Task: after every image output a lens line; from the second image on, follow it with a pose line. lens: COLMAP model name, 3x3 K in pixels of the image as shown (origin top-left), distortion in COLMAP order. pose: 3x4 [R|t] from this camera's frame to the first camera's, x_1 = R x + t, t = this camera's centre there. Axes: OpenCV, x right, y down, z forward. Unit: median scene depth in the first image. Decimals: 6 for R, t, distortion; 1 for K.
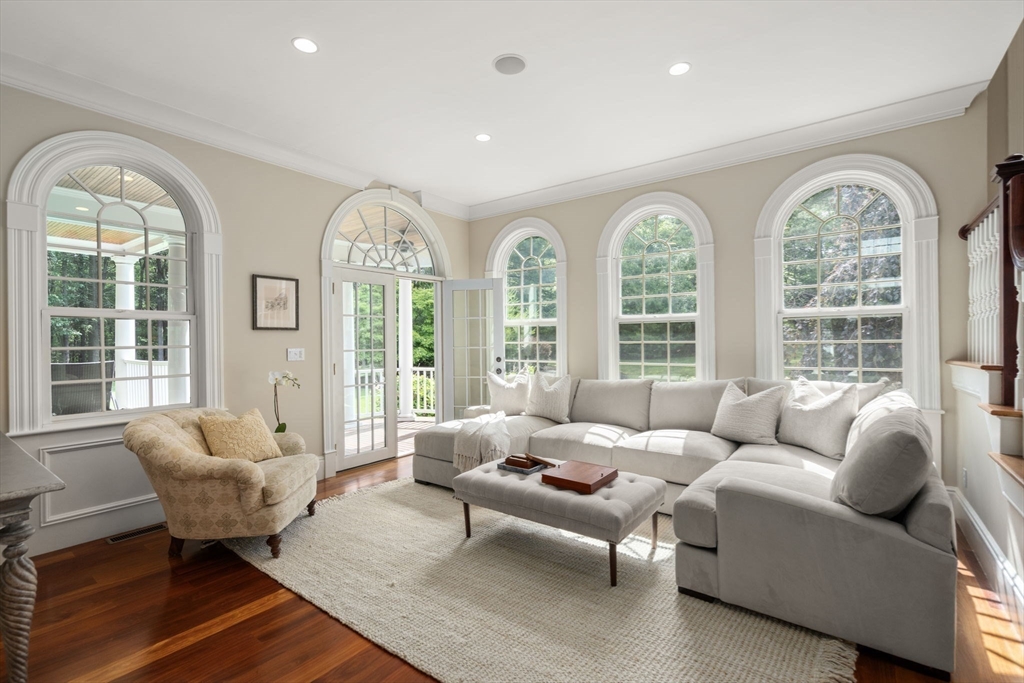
lens RADIAL K [[459.0, 0, 517.0], [0, 459.0, 345.5], [0, 0, 1]] dist [-0.001440, 0.000027]
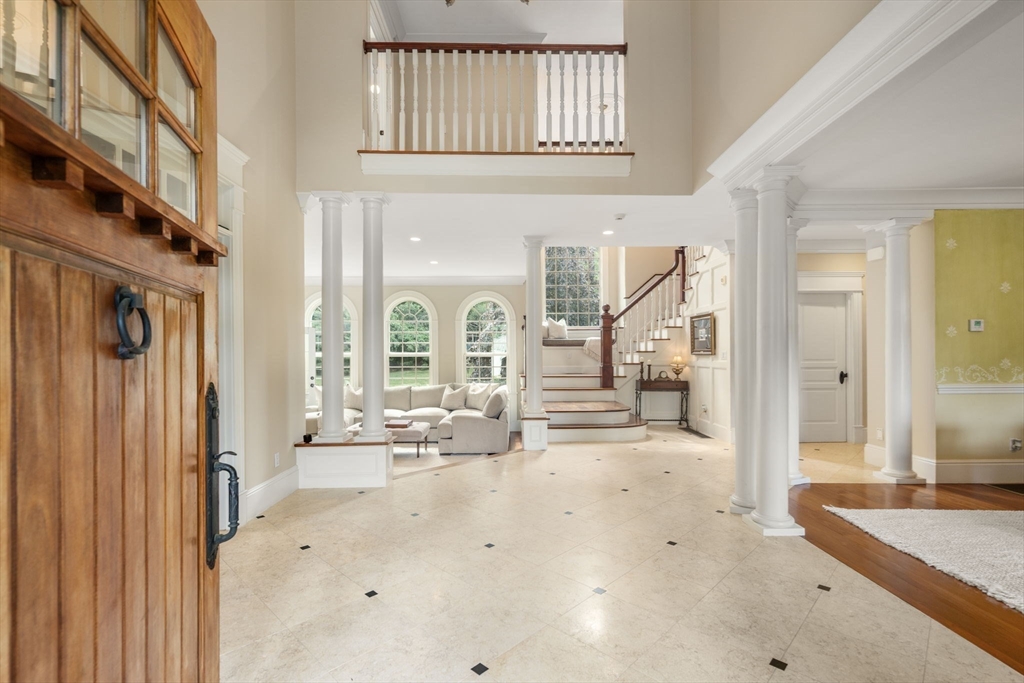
lens RADIAL K [[459.0, 0, 517.0], [0, 459.0, 345.5], [0, 0, 1]] dist [-0.001440, 0.000027]
pose [[0.788465, 0.019324, 0.614775, -0.605844], [0.001572, 0.999440, -0.033430, -0.037520], [-0.615077, 0.027325, 0.787993, -0.925304]]
